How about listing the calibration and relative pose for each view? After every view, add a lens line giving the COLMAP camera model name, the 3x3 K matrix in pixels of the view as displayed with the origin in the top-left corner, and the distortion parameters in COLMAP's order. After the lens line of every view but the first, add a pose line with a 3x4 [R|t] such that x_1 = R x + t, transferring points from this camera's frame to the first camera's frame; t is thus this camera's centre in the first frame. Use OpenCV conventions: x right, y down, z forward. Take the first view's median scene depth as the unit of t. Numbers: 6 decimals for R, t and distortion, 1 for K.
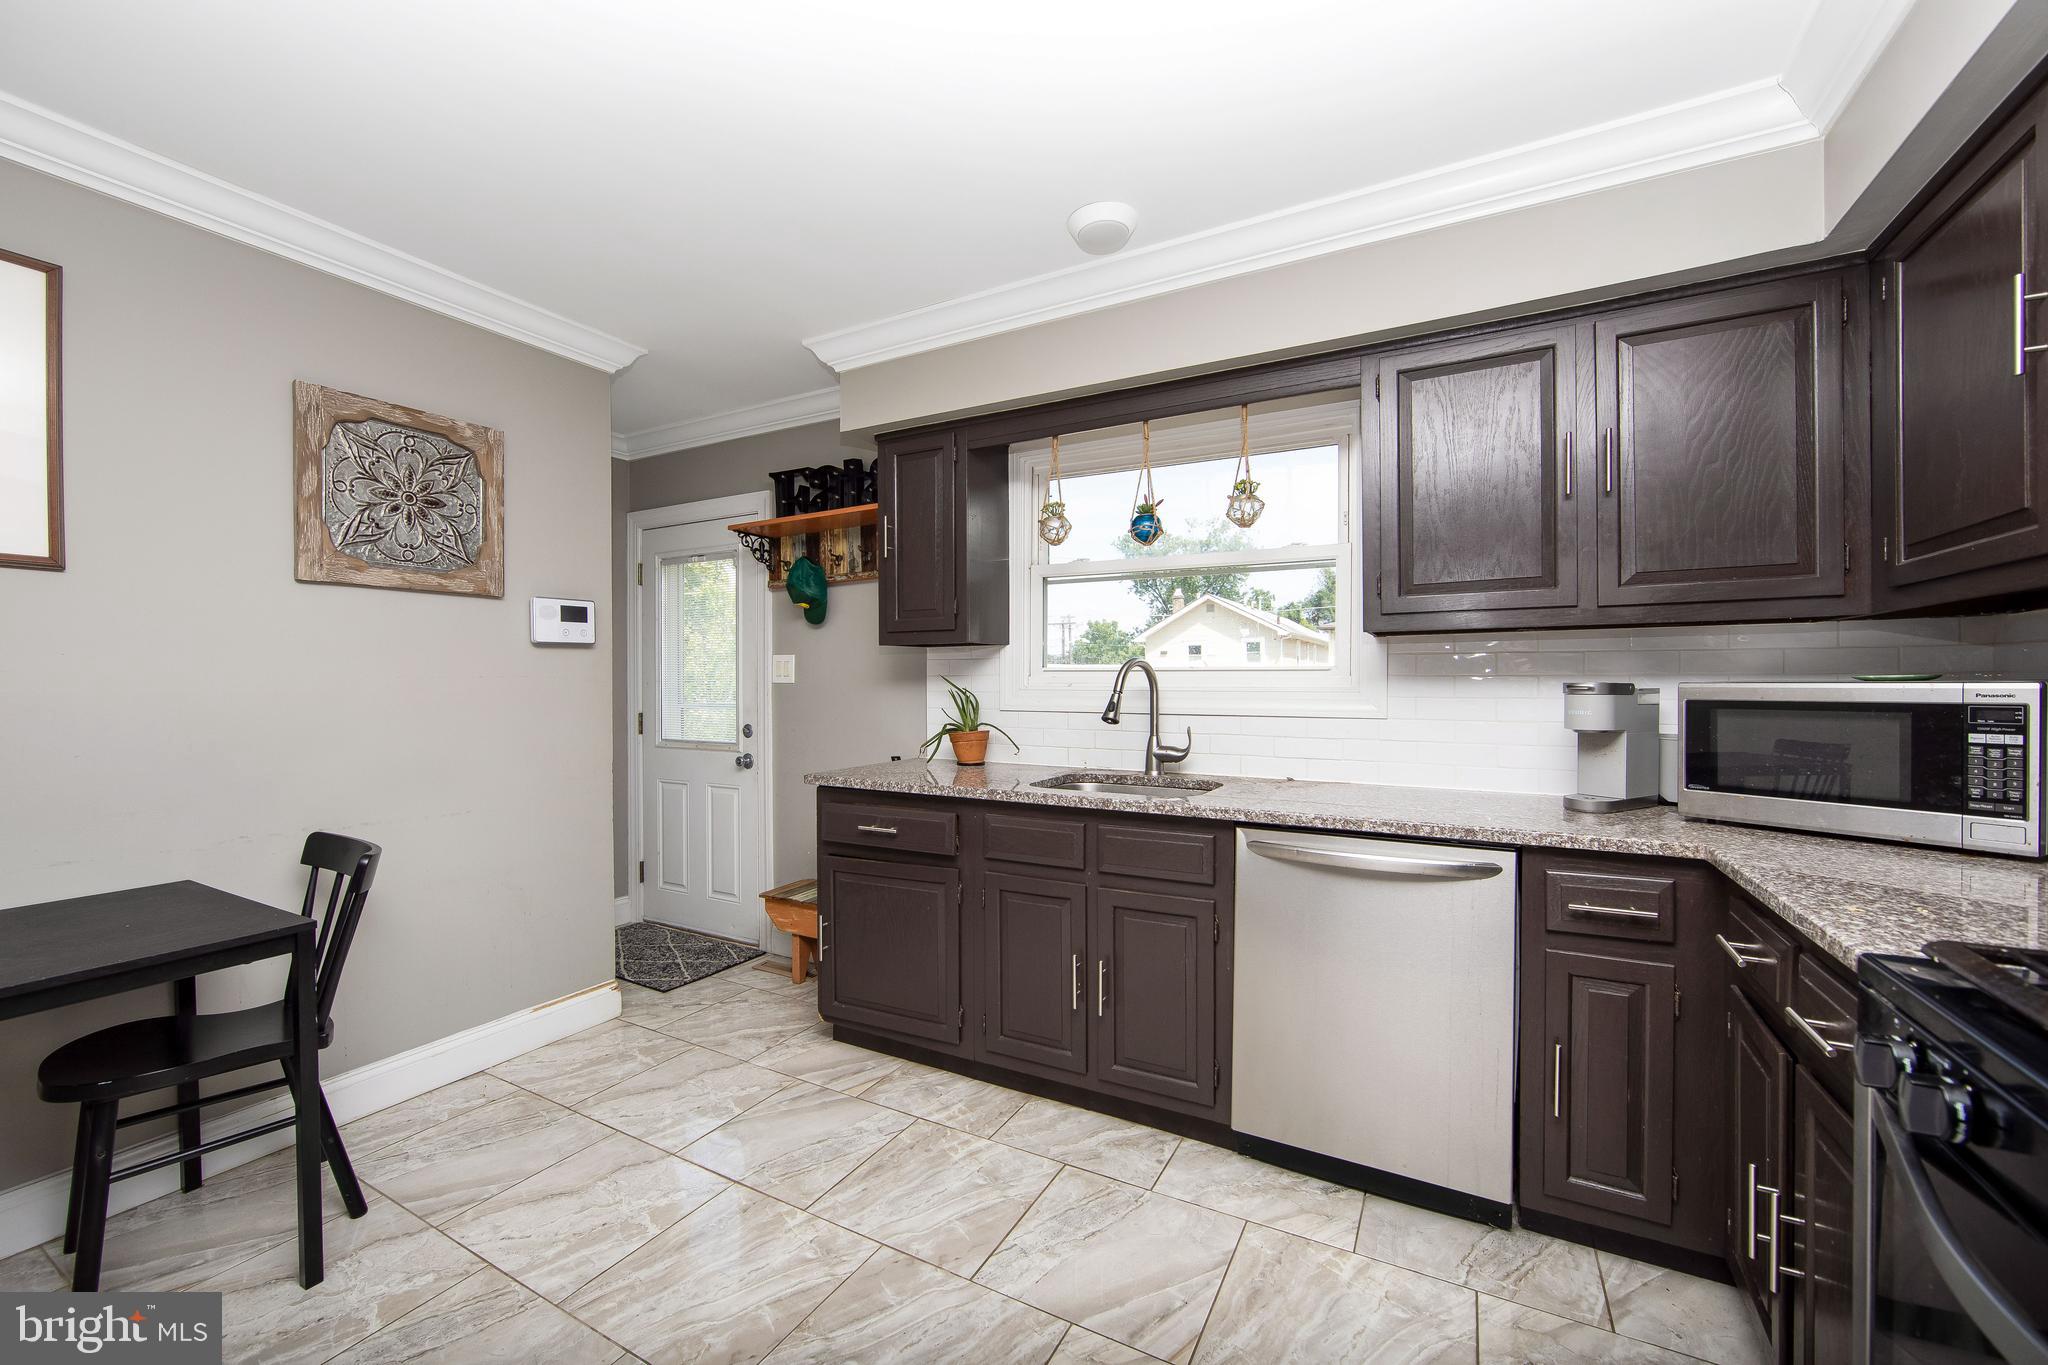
lens RADIAL K [[810.7, 0, 1016.4], [0, 810.7, 690.1], [0, 0, 1]] dist [-0.011656, 0.001373]
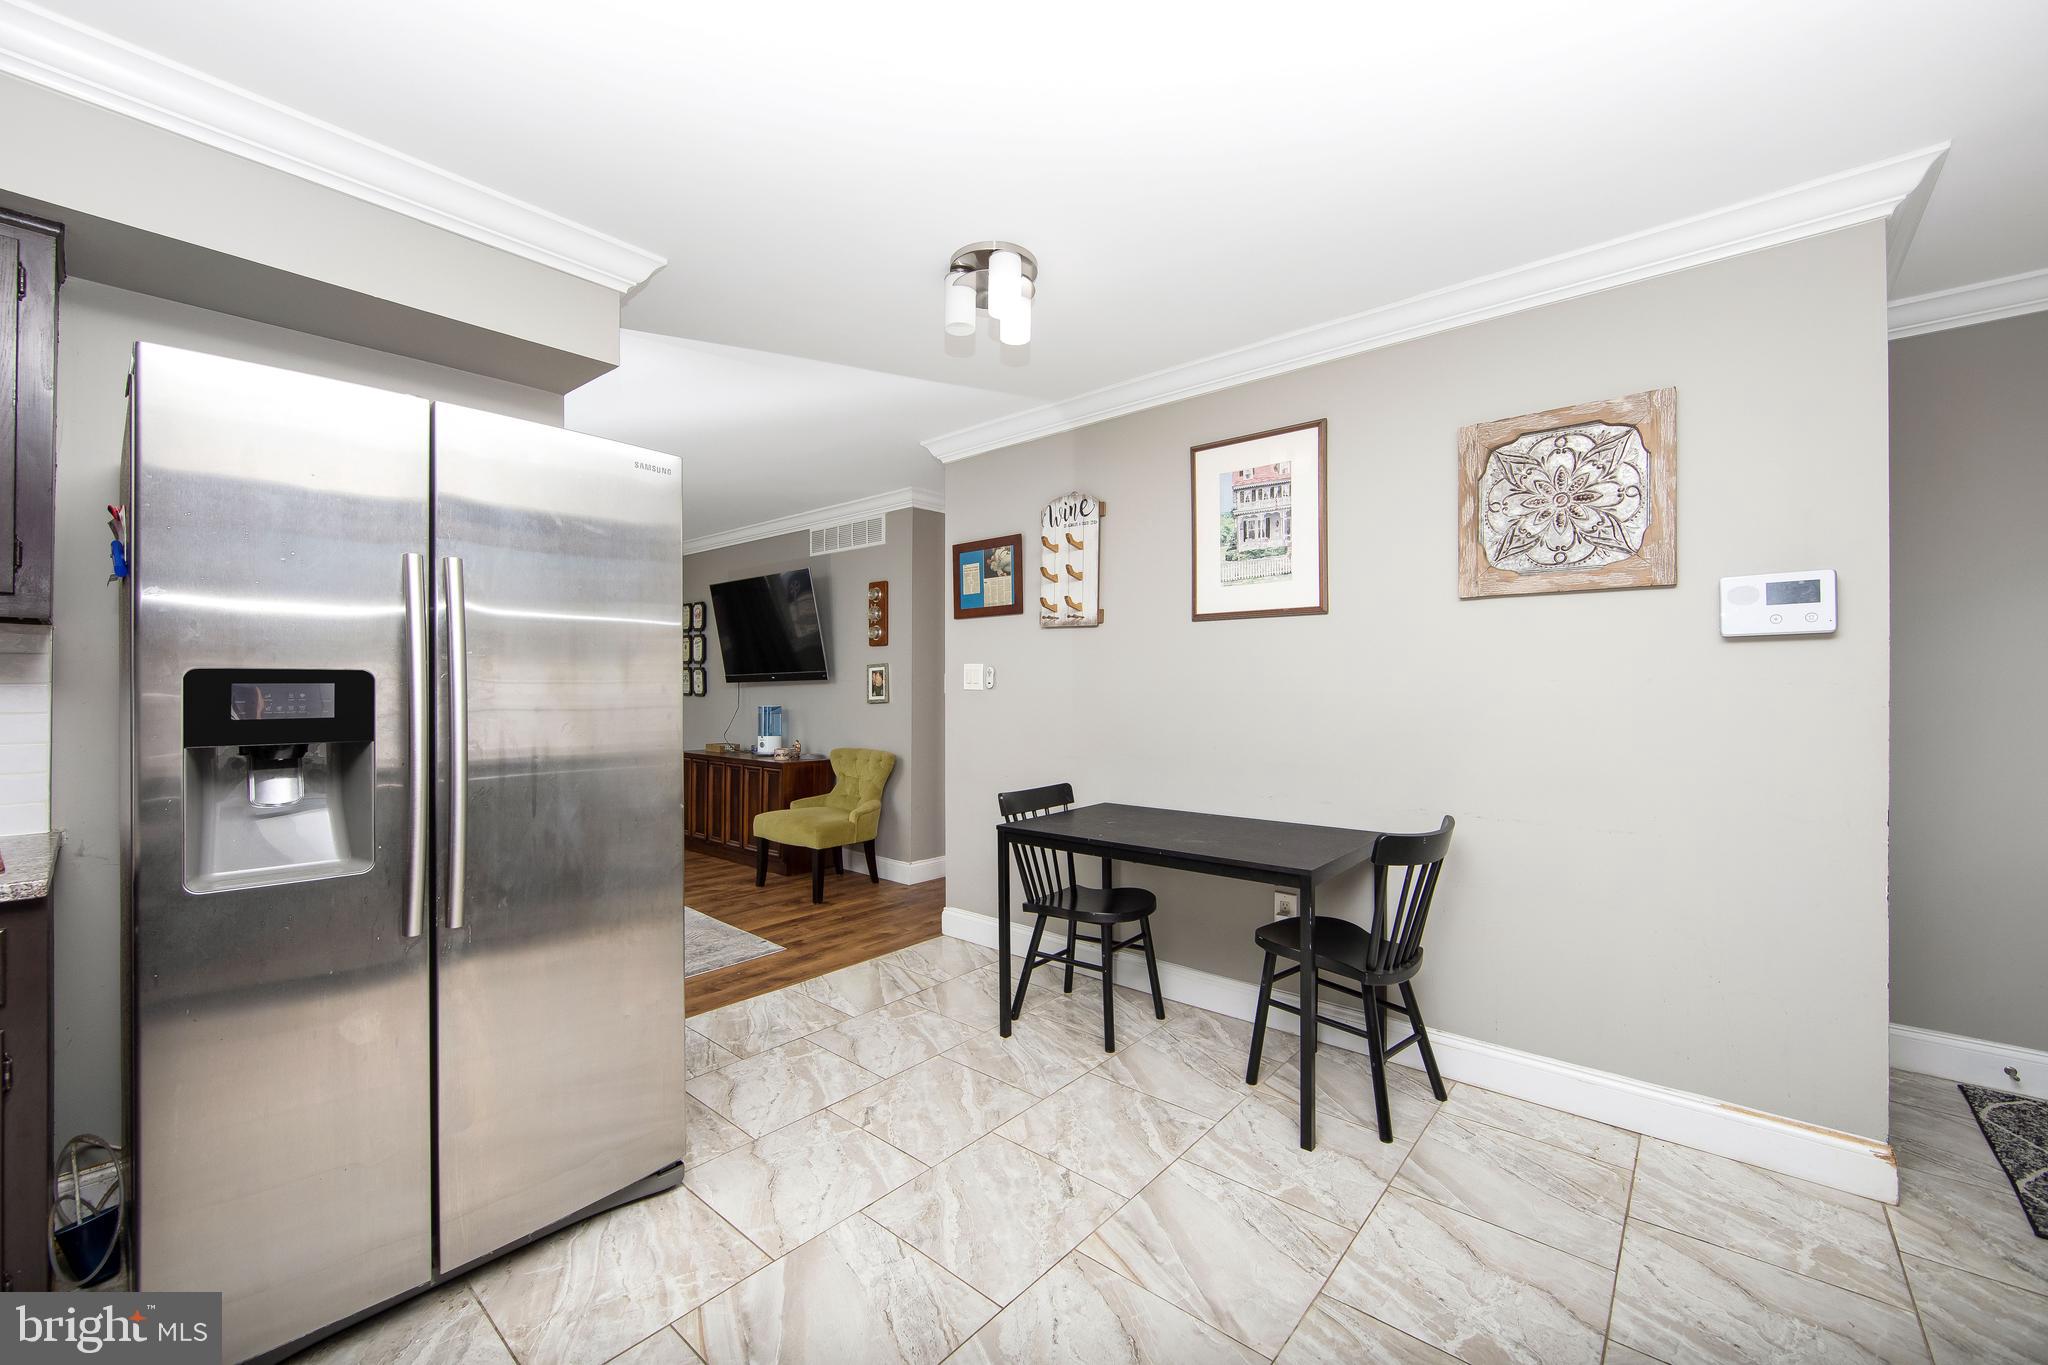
lens RADIAL K [[810.7, 0, 1014.3], [0, 810.7, 680.6], [0, 0, 1]] dist [-0.011656, 0.001373]
pose [[-0.206990, -0.003341, -0.978337, 0.336120], [-0.009538, 0.999954, -0.001397, -0.008522], [0.978297, 0.009042, -0.207012, 0.530876]]
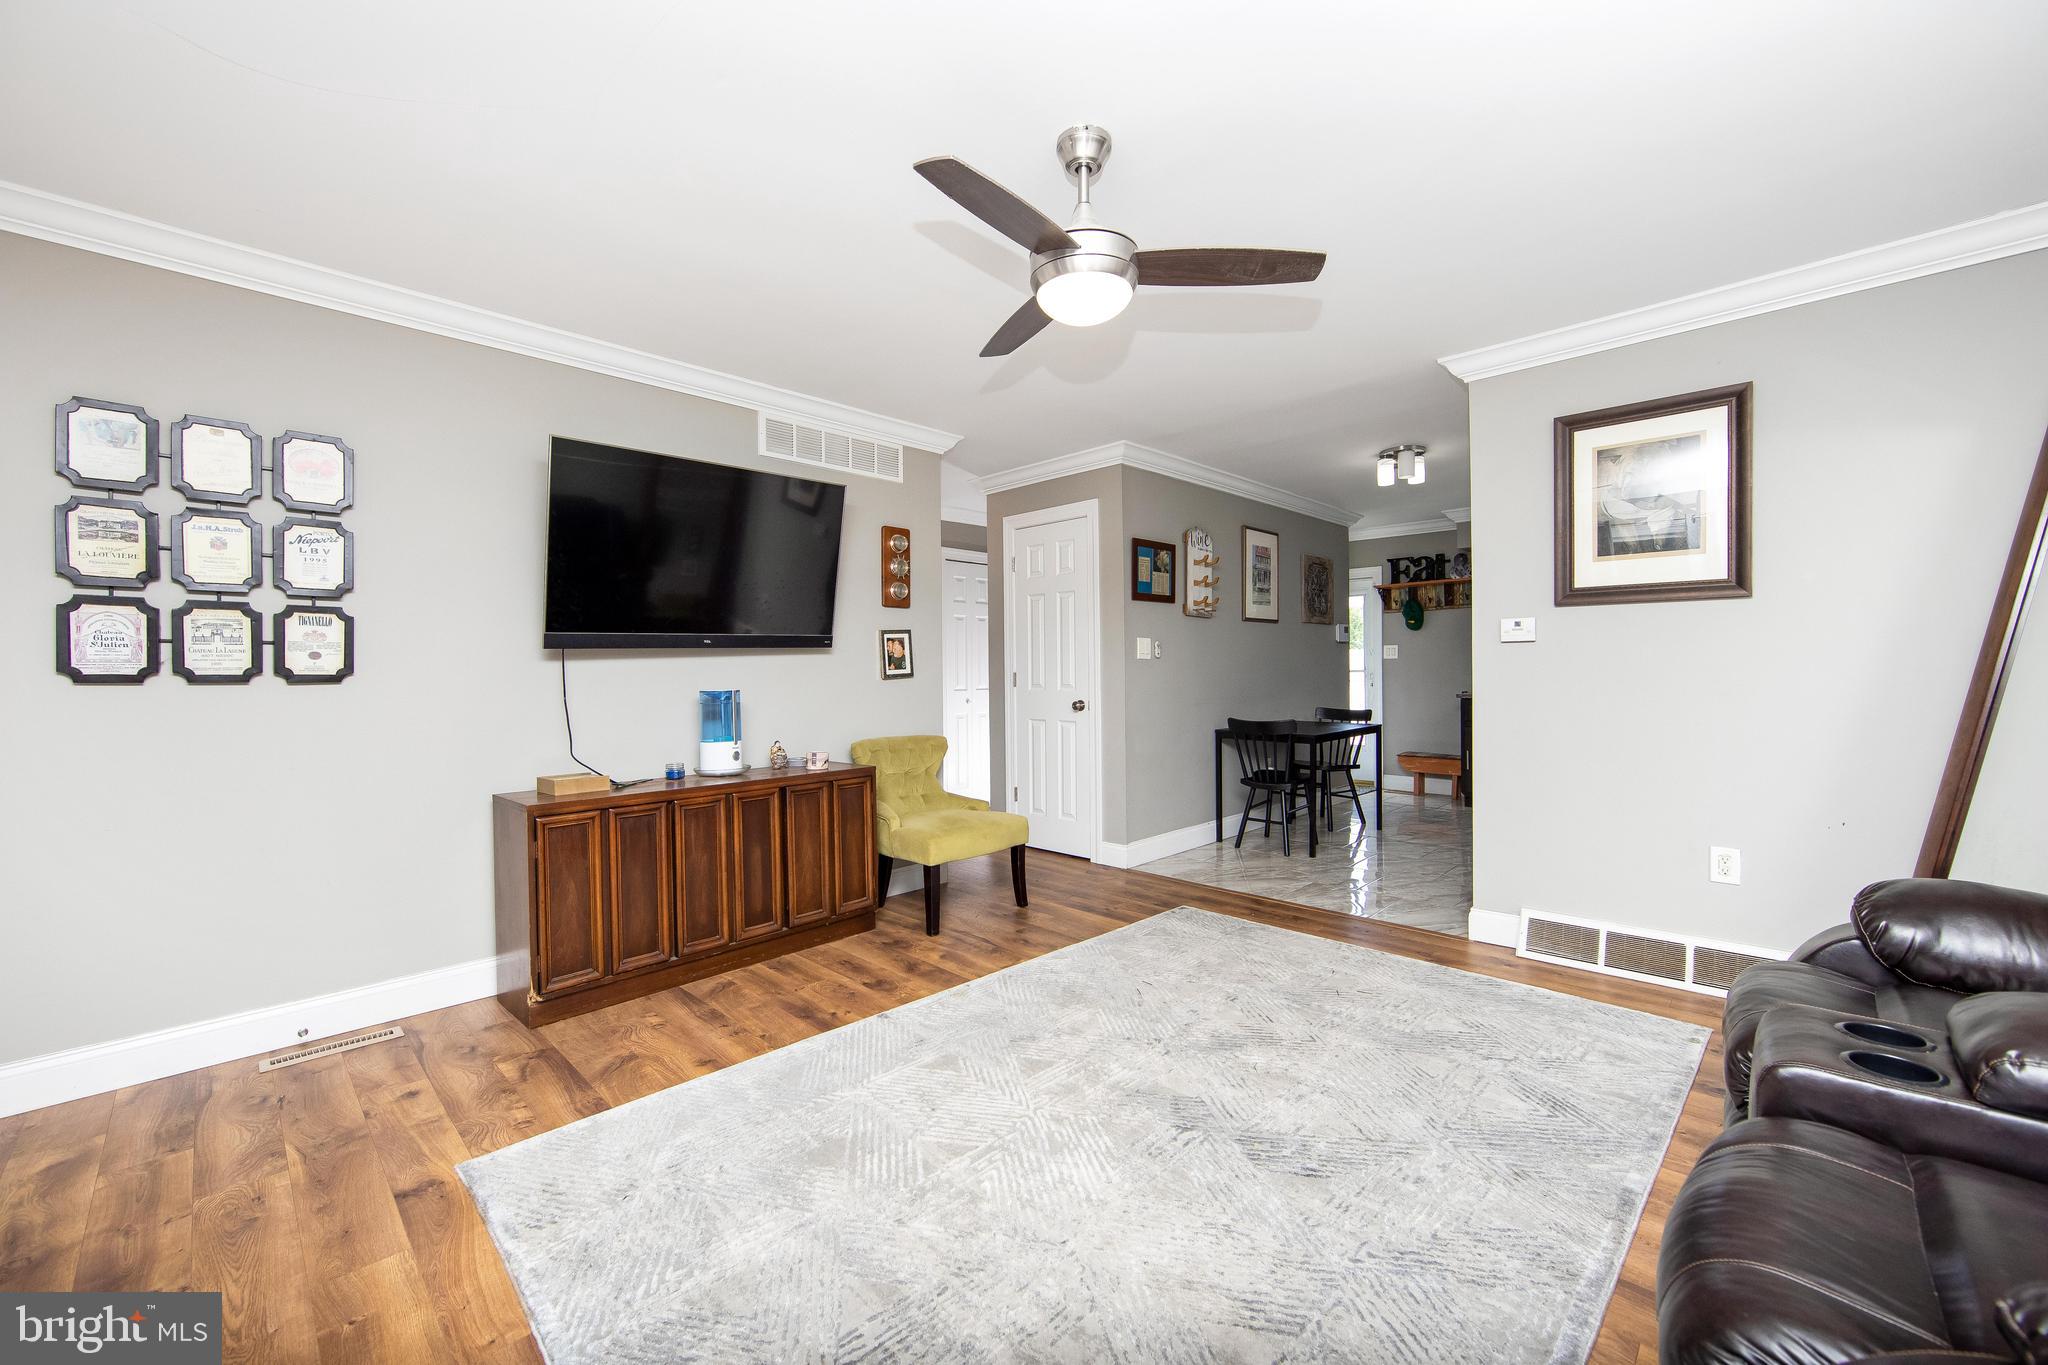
lens RADIAL K [[810.7, 0, 1024.2], [0, 810.7, 673.9], [0, 0, 1]] dist [-0.011656, 0.001373]
pose [[0.965012, -0.004833, -0.262162, -0.737374], [0.004397, 0.999988, -0.002251, 0.037005], [0.262170, 0.001020, 0.965021, -1.426961]]
